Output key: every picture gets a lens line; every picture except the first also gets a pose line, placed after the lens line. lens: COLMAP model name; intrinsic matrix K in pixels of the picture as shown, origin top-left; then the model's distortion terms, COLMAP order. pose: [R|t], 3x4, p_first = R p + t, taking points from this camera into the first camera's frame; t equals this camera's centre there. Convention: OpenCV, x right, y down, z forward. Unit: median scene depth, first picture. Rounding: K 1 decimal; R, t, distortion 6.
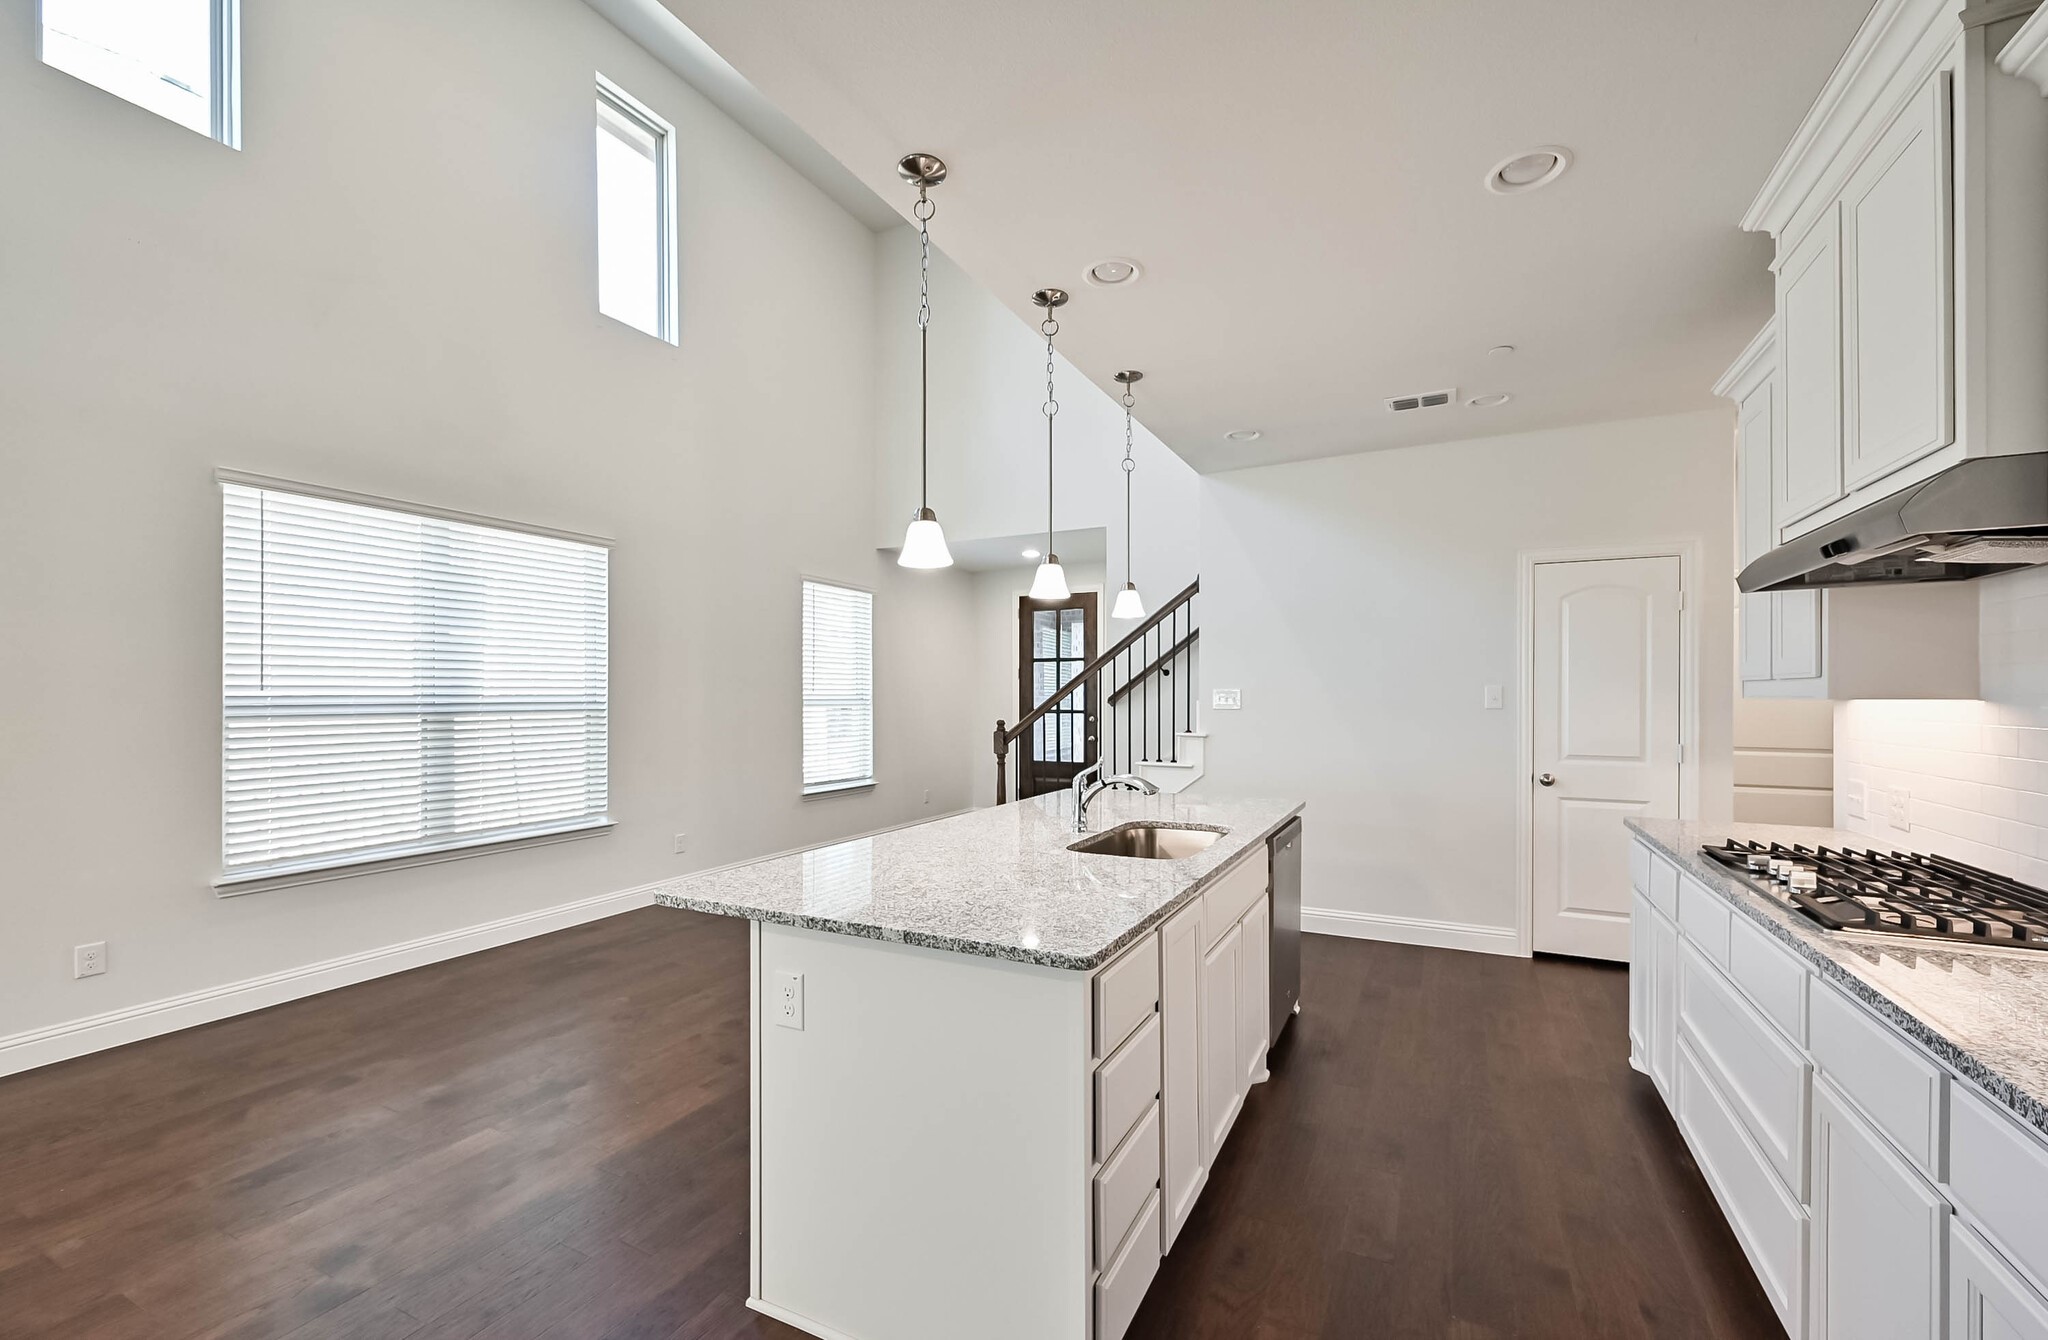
lens RADIAL K [[828.3, 0, 1027.1], [0, 828.3, 684.0], [0, 0, 1]] dist [0.000833, 0.000116]
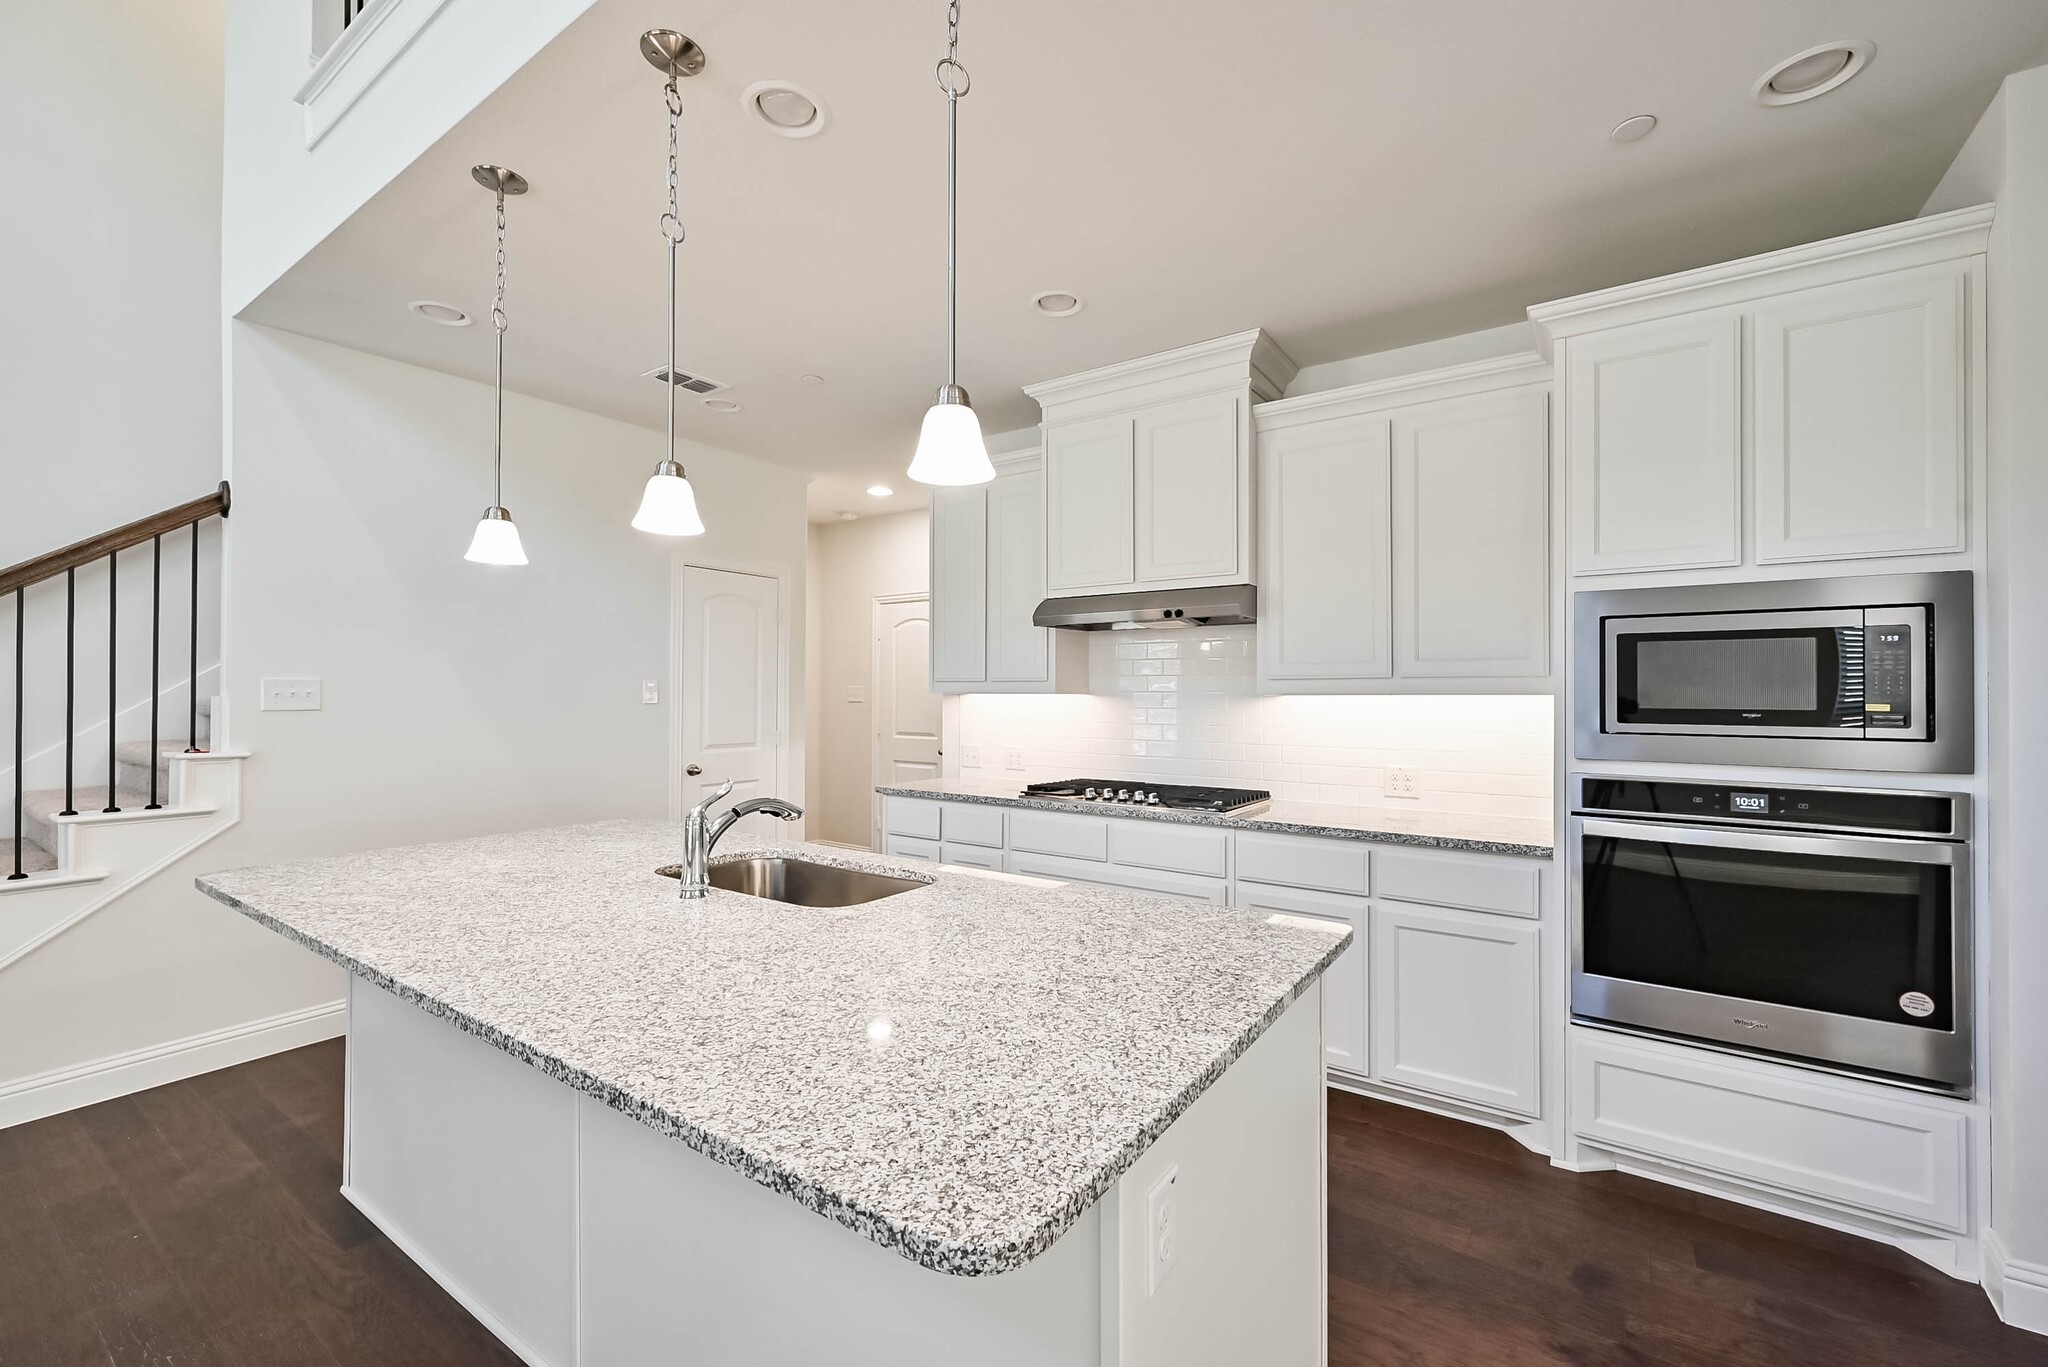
lens RADIAL K [[808.6, 0, 1021.7], [0, 808.6, 695.3], [0, 0, 1]] dist [-0.001060, 0.000430]
pose [[0.142595, -0.000904, 0.989781, -0.345748], [-0.015469, 0.999875, 0.003142, 0.009172], [-0.989660, -0.015759, 0.142563, 0.423931]]
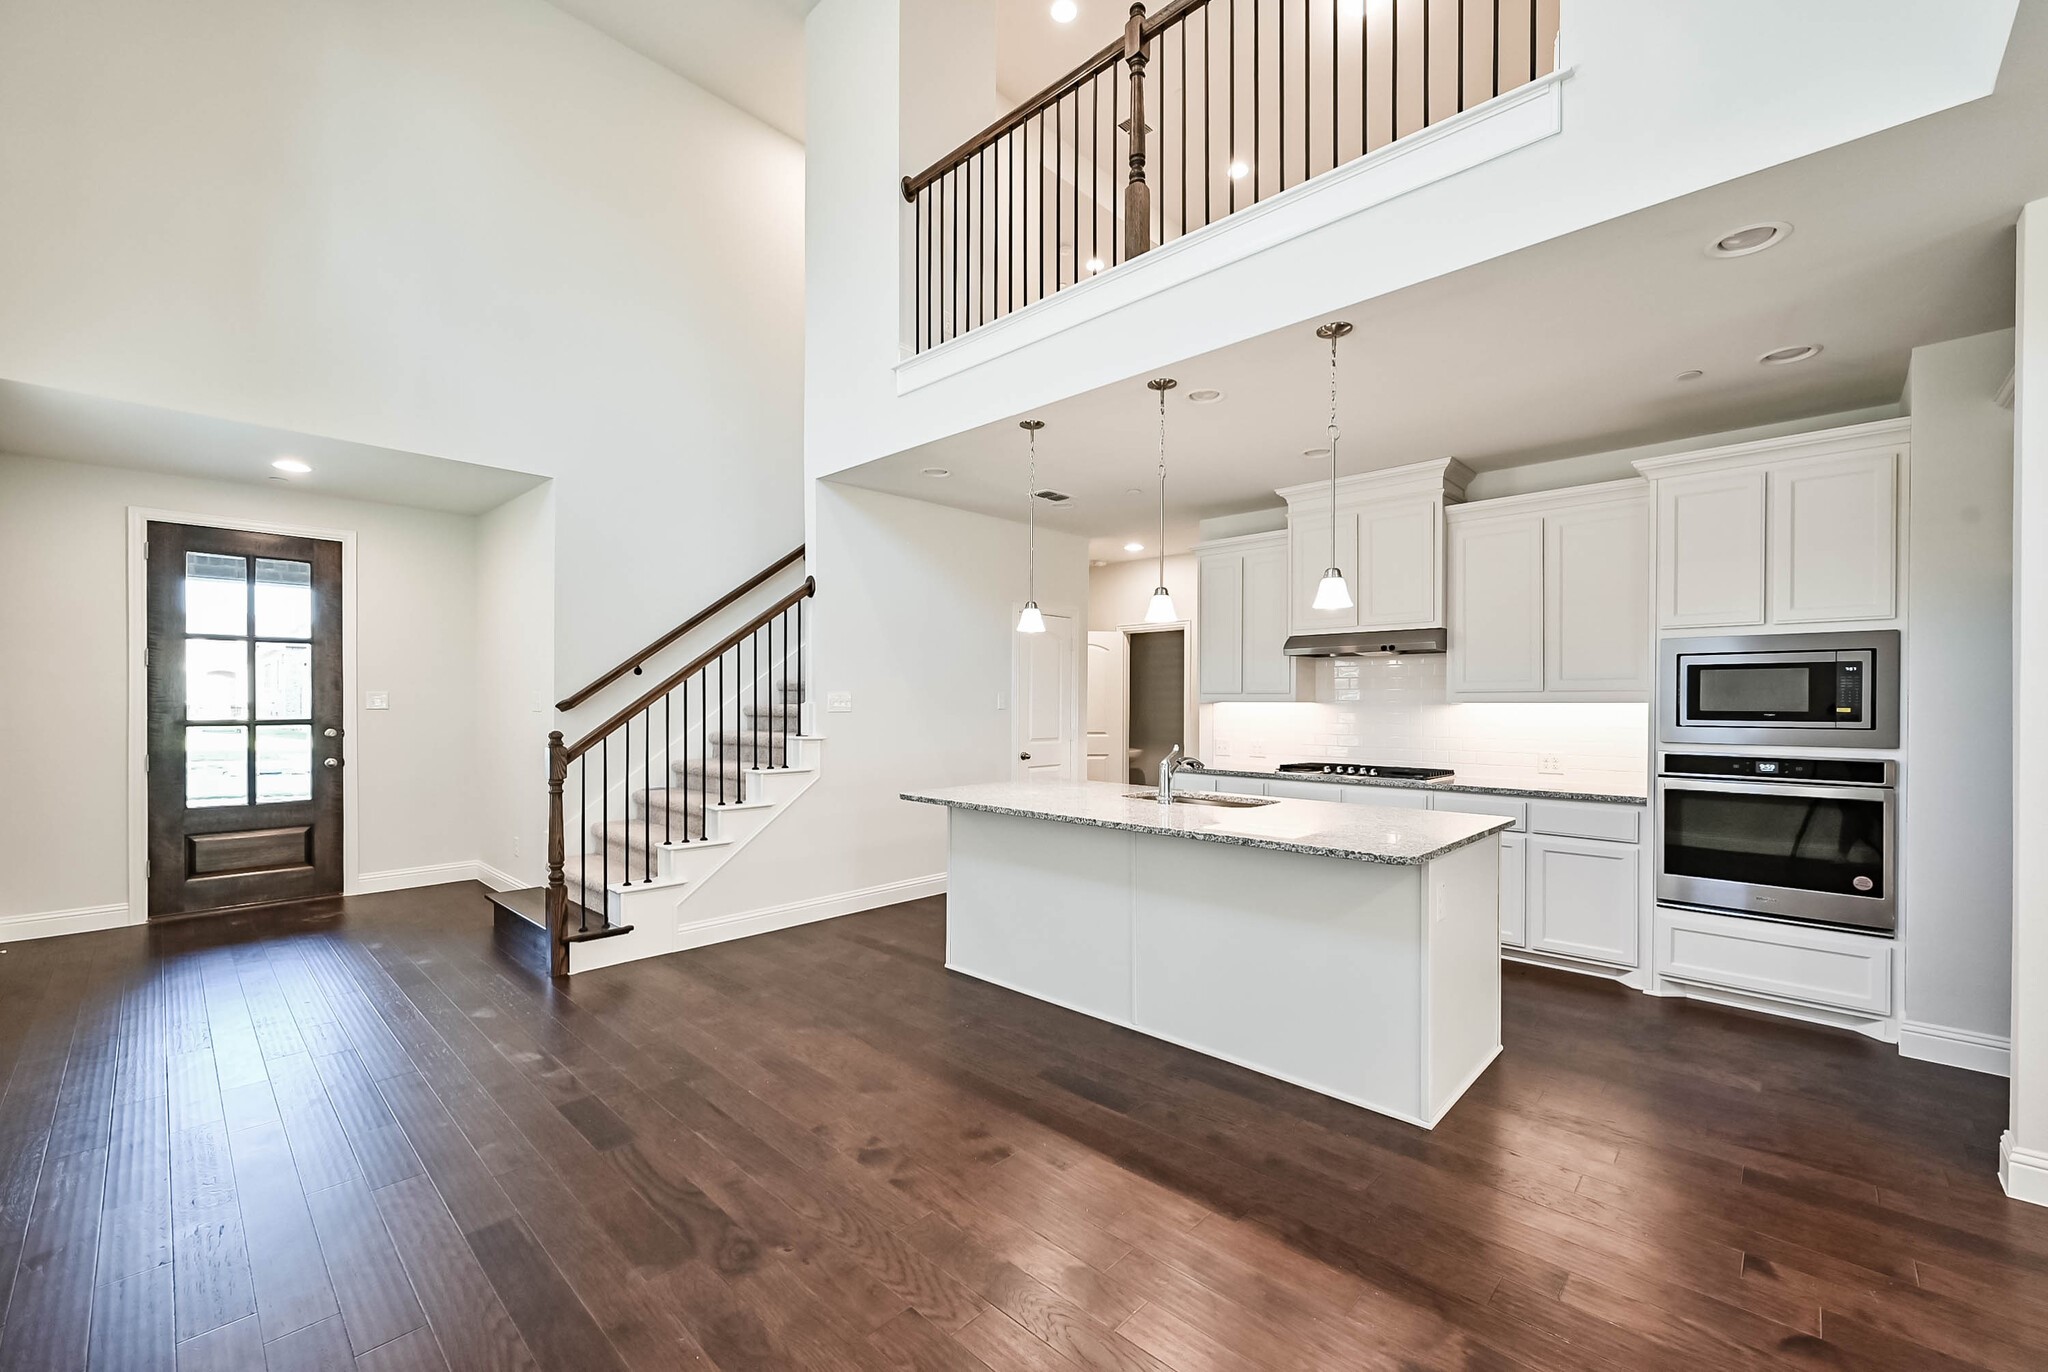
lens RADIAL K [[808.6, 0, 1068.7], [0, 808.6, 711.1], [0, 0, 1]] dist [-0.001060, 0.000430]
pose [[0.260596, -0.007393, 0.965420, -0.788114], [-0.016261, 0.999795, 0.012046, 0.014103], [-0.965311, -0.018838, 0.260422, 0.529525]]
